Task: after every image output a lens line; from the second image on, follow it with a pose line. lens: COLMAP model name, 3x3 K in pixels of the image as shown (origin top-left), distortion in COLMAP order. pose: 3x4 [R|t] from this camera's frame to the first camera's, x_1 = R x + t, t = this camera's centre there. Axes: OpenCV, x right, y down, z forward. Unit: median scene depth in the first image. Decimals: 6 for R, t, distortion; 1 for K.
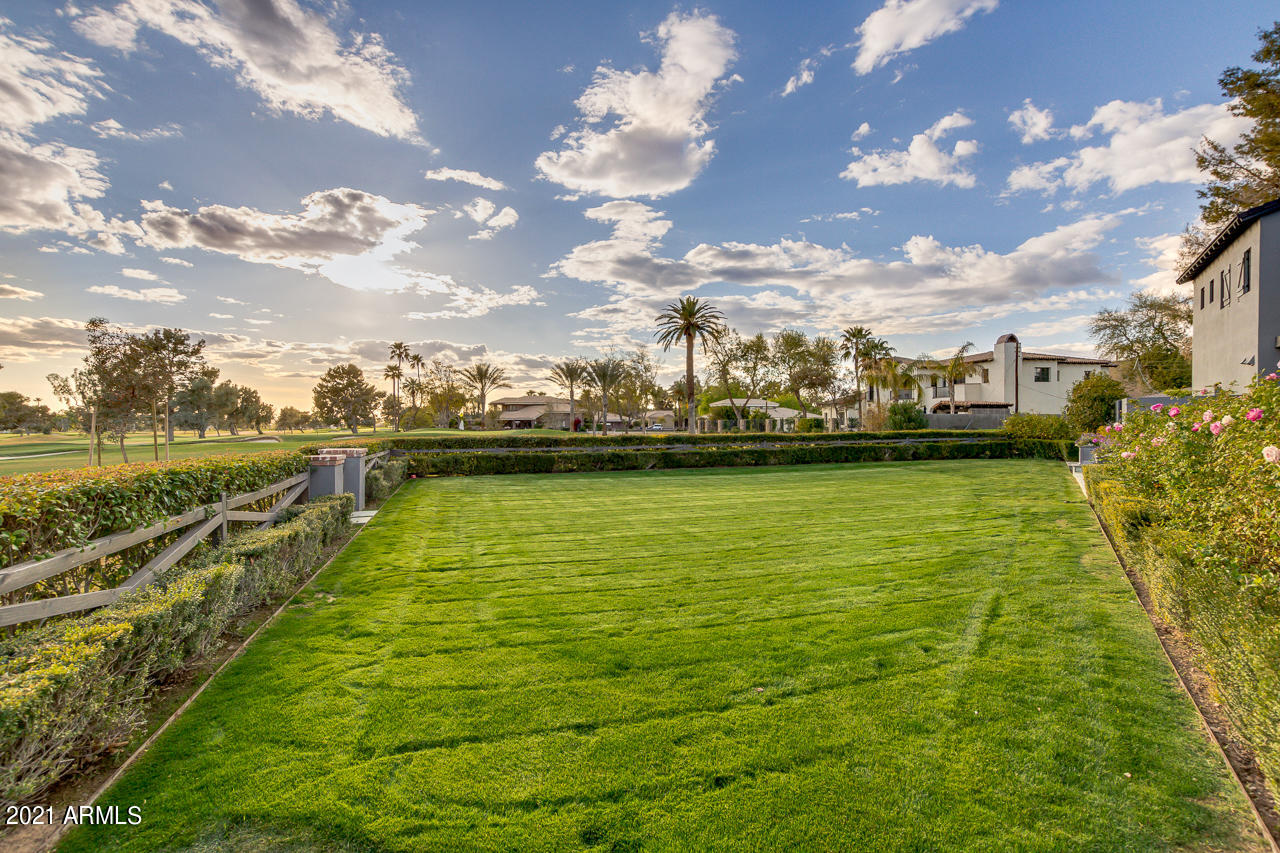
lens RADIAL K [[587.2, 0, 640.0], [0, 587.2, 426.5], [0, 0, 1]] dist [0.000031, 0.000013]
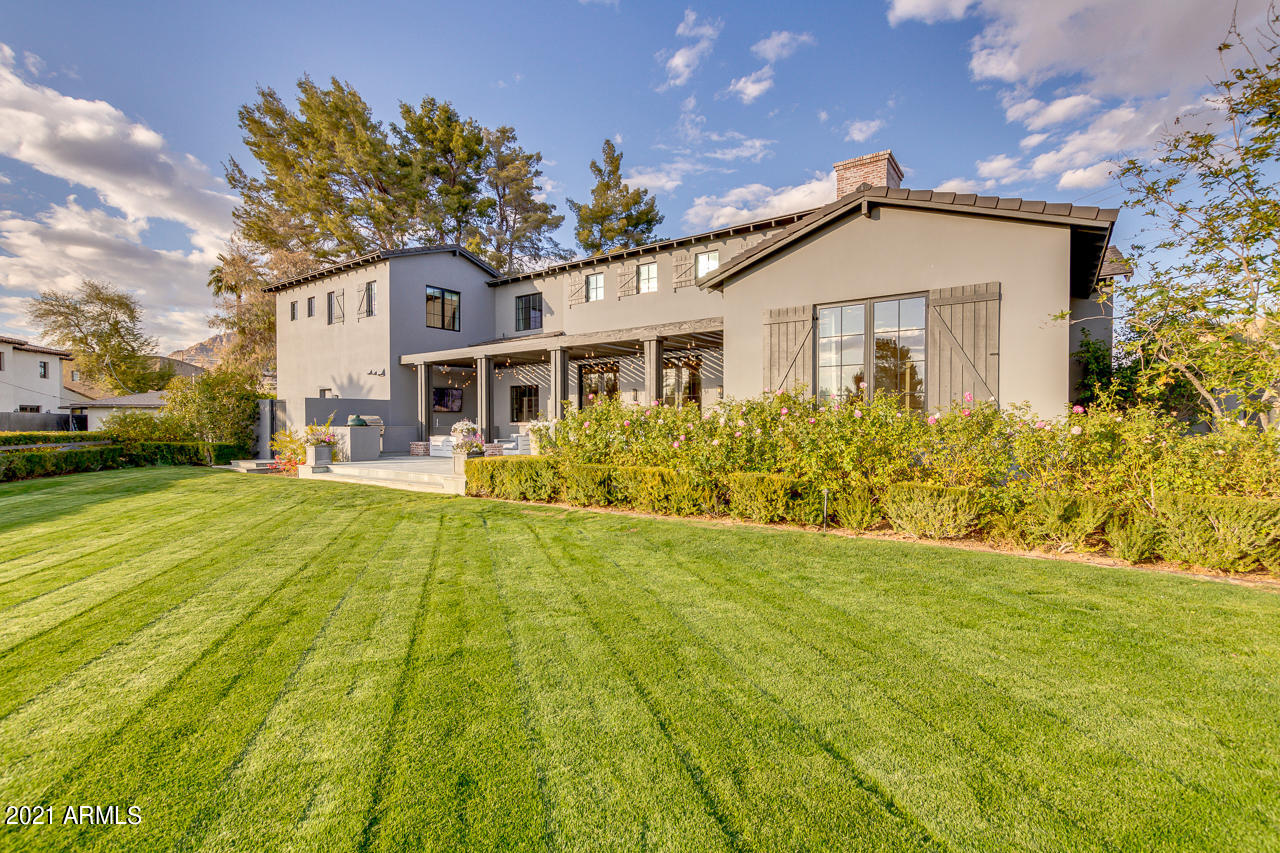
lens RADIAL K [[587.2, 0, 640.0], [0, 587.2, 426.5], [0, 0, 1]] dist [0.000031, 0.000013]
pose [[0.025242, -0.003707, 0.999675, -0.132397], [0.006068, 0.999975, 0.003555, 0.000877], [-0.999663, 0.005976, 0.025263, 0.301446]]
